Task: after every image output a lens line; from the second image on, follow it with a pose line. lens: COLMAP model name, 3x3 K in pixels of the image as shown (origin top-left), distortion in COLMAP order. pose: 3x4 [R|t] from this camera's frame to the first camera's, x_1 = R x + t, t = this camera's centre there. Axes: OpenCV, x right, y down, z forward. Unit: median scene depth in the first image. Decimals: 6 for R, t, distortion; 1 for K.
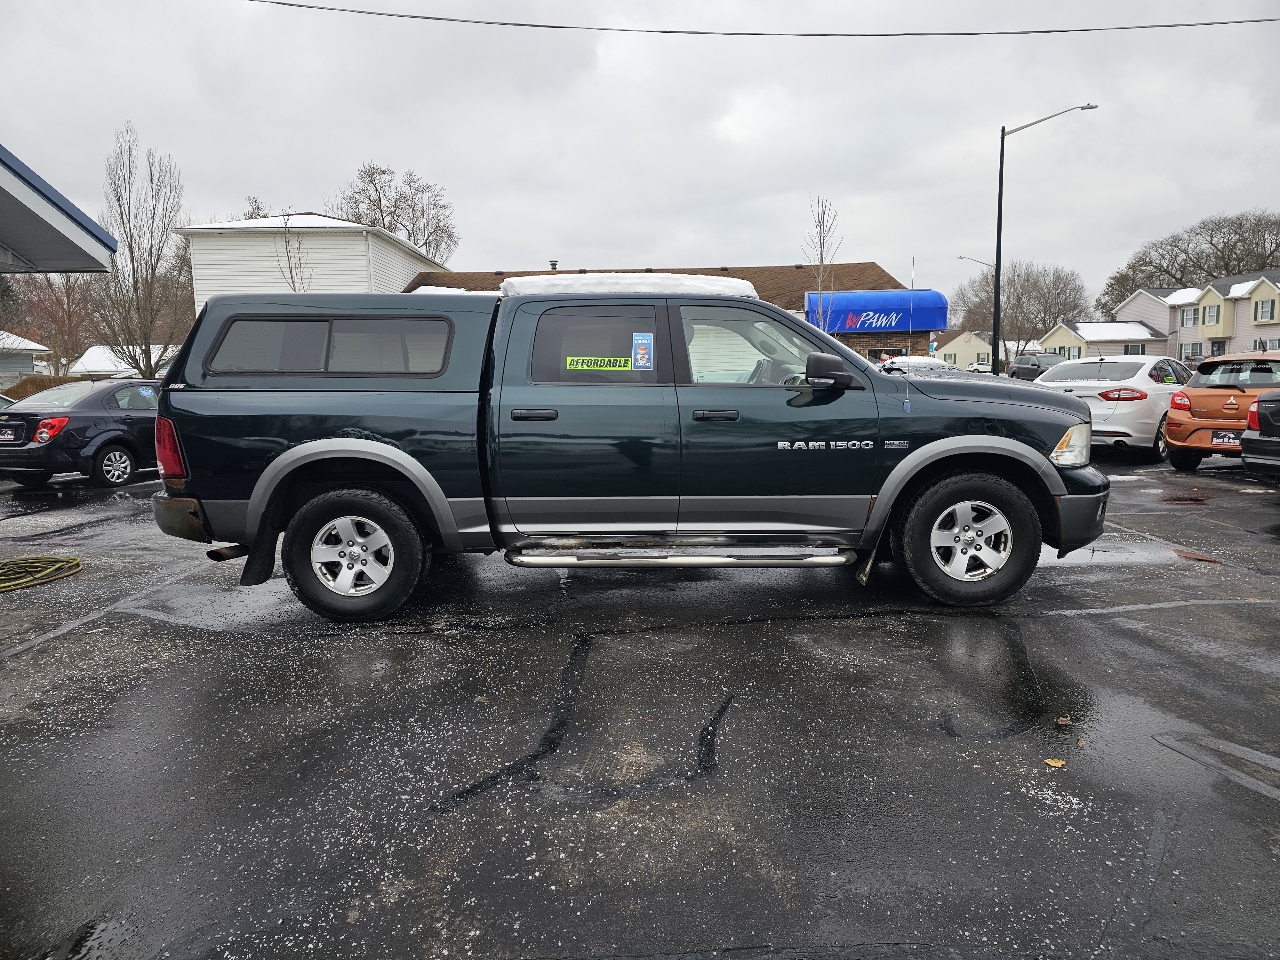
lens RADIAL K [[851.0, 0, 649.8], [0, 851.0, 478.4], [0, 0, 1]] dist [0.062721, -0.047482]
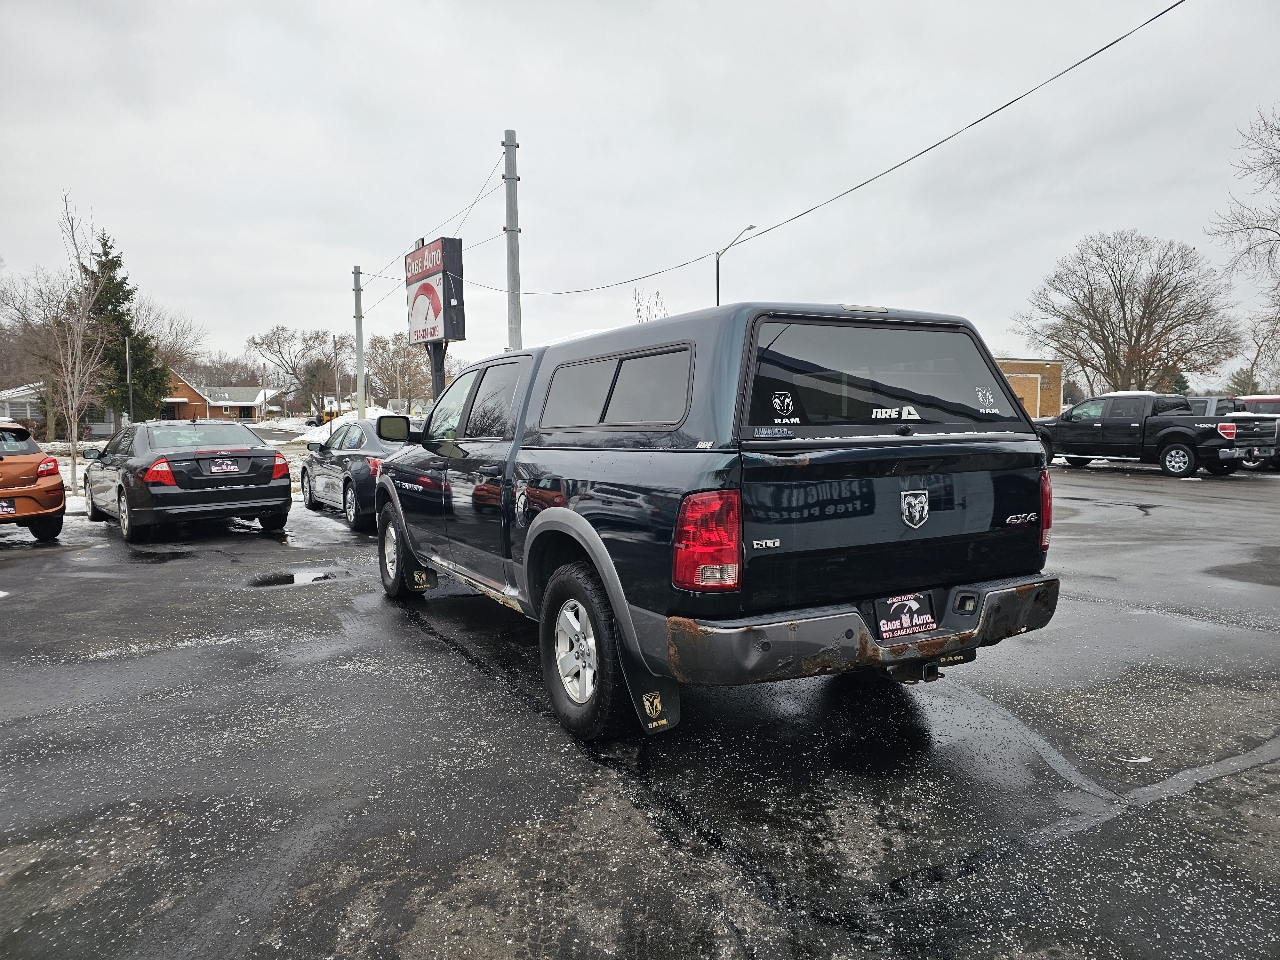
lens RADIAL K [[851.0, 0, 646.0], [0, 851.0, 485.7], [0, 0, 1]] dist [0.060102, -0.045721]
pose [[-0.475428, -0.050156, 0.878324, -1.062214], [0.126907, 0.984022, 0.124885, -0.199016], [-0.870553, 0.170839, -0.461466, 1.635525]]
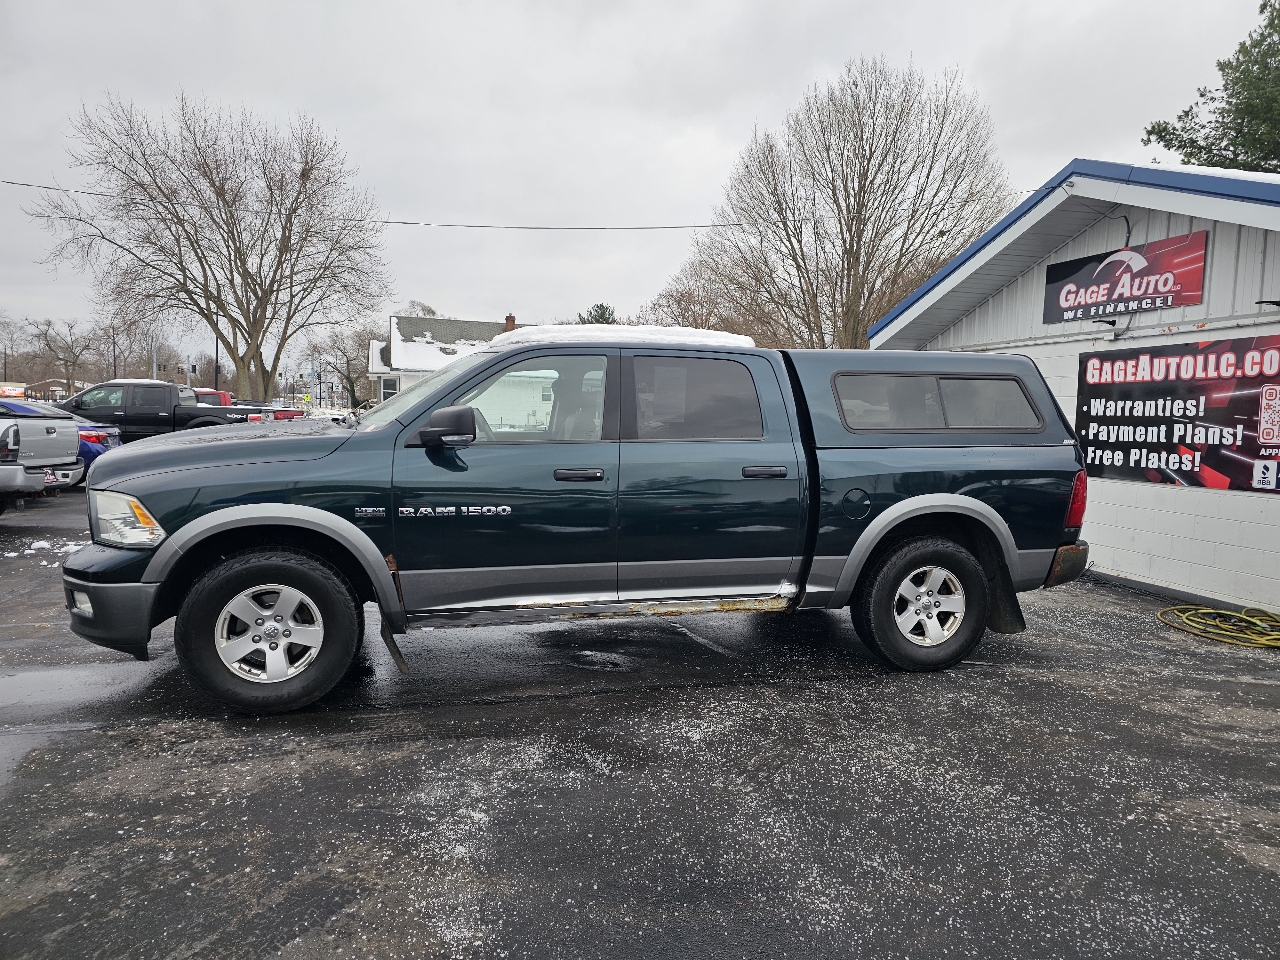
lens RADIAL K [[851.0, 0, 649.8], [0, 851.0, 478.4], [0, 0, 1]] dist [0.062721, -0.047482]
pose [[-0.968091, 0.010434, -0.250382, 0.212070], [-0.041283, 0.978842, 0.200409, -0.293125], [0.247176, 0.204350, -0.947177, 2.192128]]
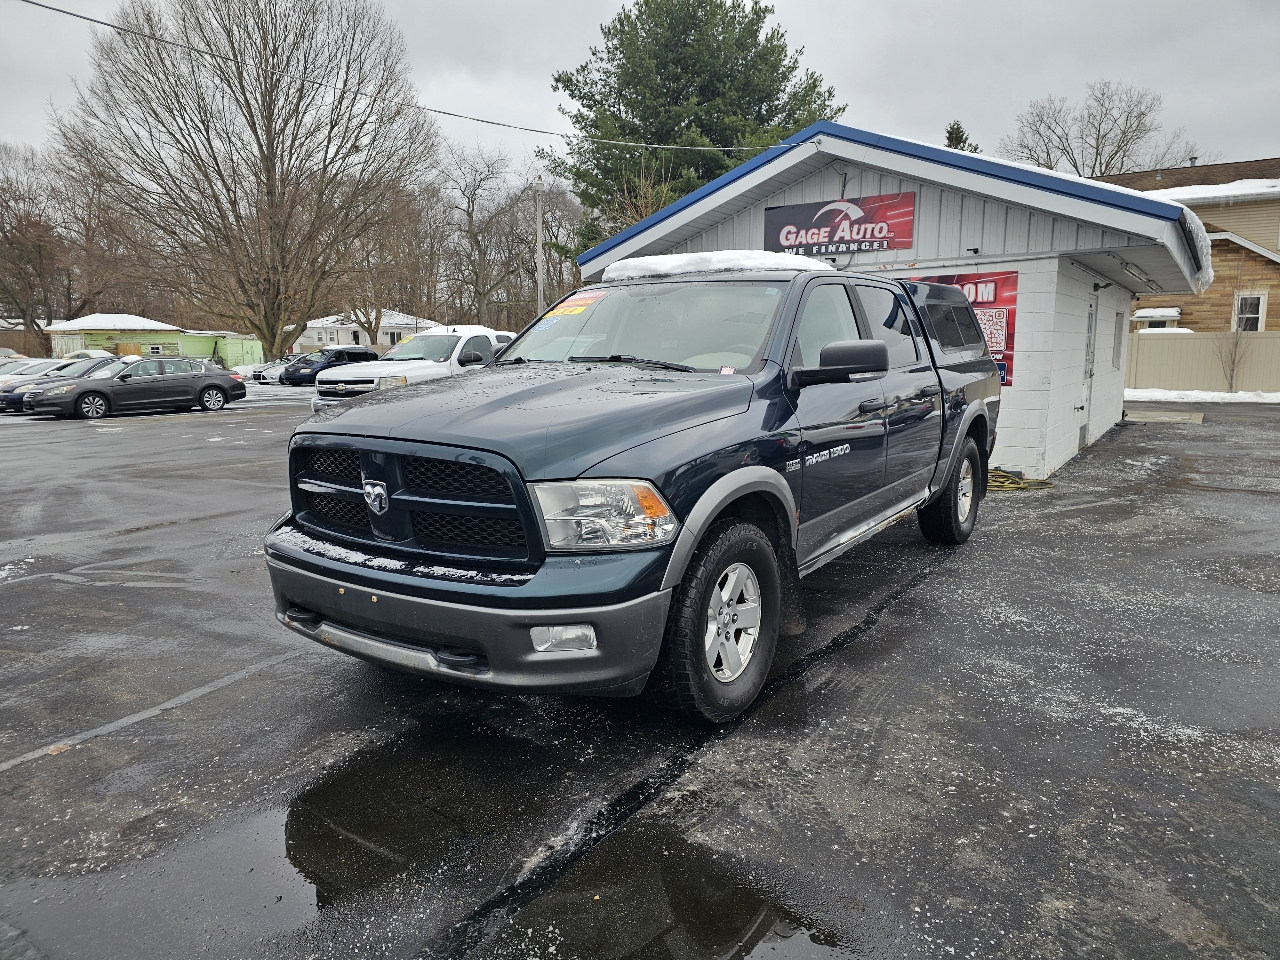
lens RADIAL K [[851.0, 0, 646.0], [0, 851.0, 485.7], [0, 0, 1]] dist [0.060102, -0.045721]
pose [[-0.571412, 0.156596, -0.805584, 0.923567], [-0.084939, 0.965069, 0.247847, -0.239666], [0.816256, 0.210048, -0.538151, 1.652131]]
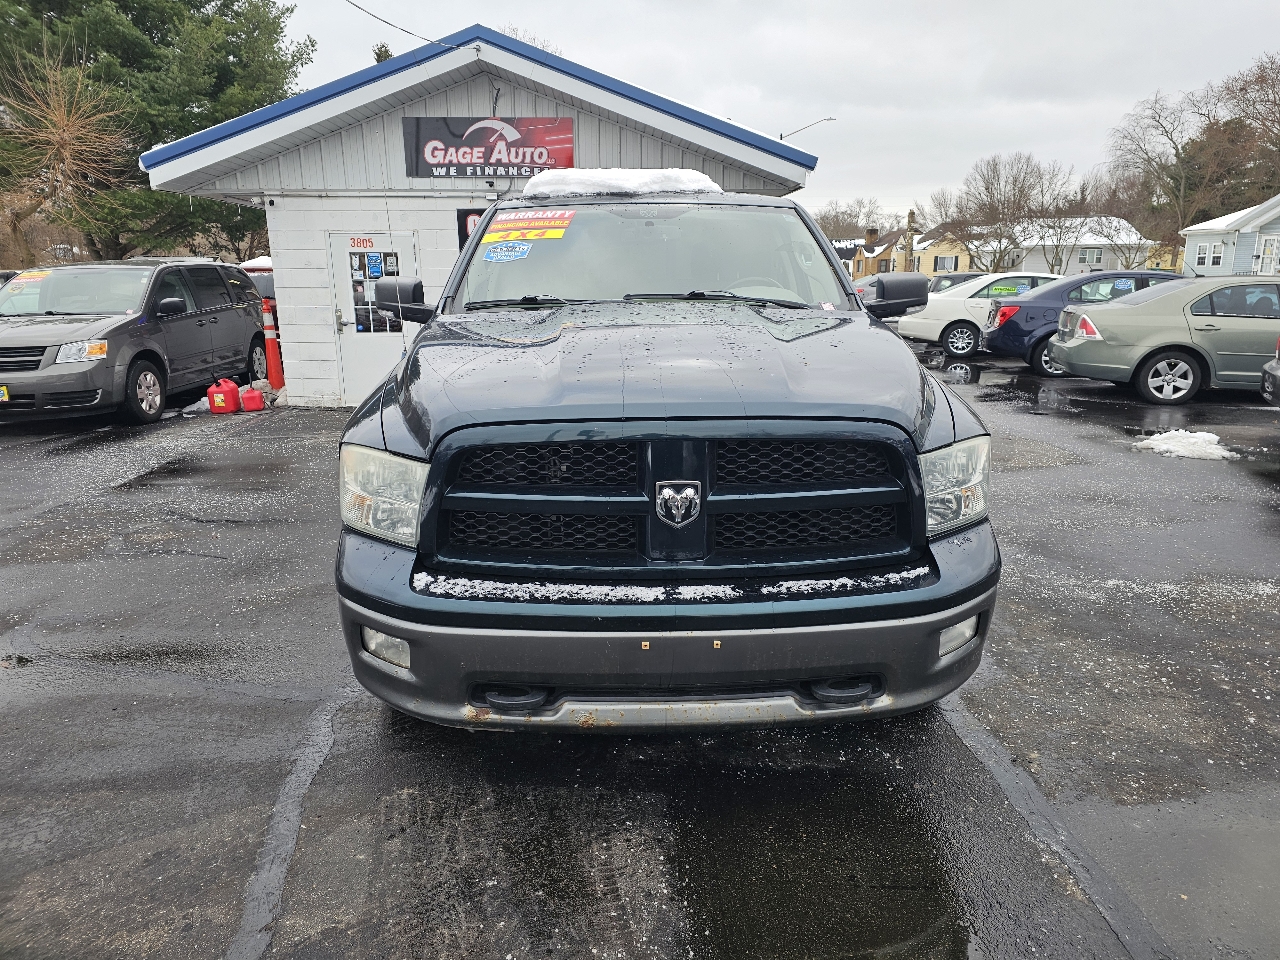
lens RADIAL K [[851.0, 0, 649.8], [0, 851.0, 478.4], [0, 0, 1]] dist [0.062721, -0.047482]
pose [[0.022943, 0.253858, -0.966969, 0.950266], [-0.117419, 0.961214, 0.249561, -0.180571], [0.992817, 0.107815, 0.051860, 1.133840]]
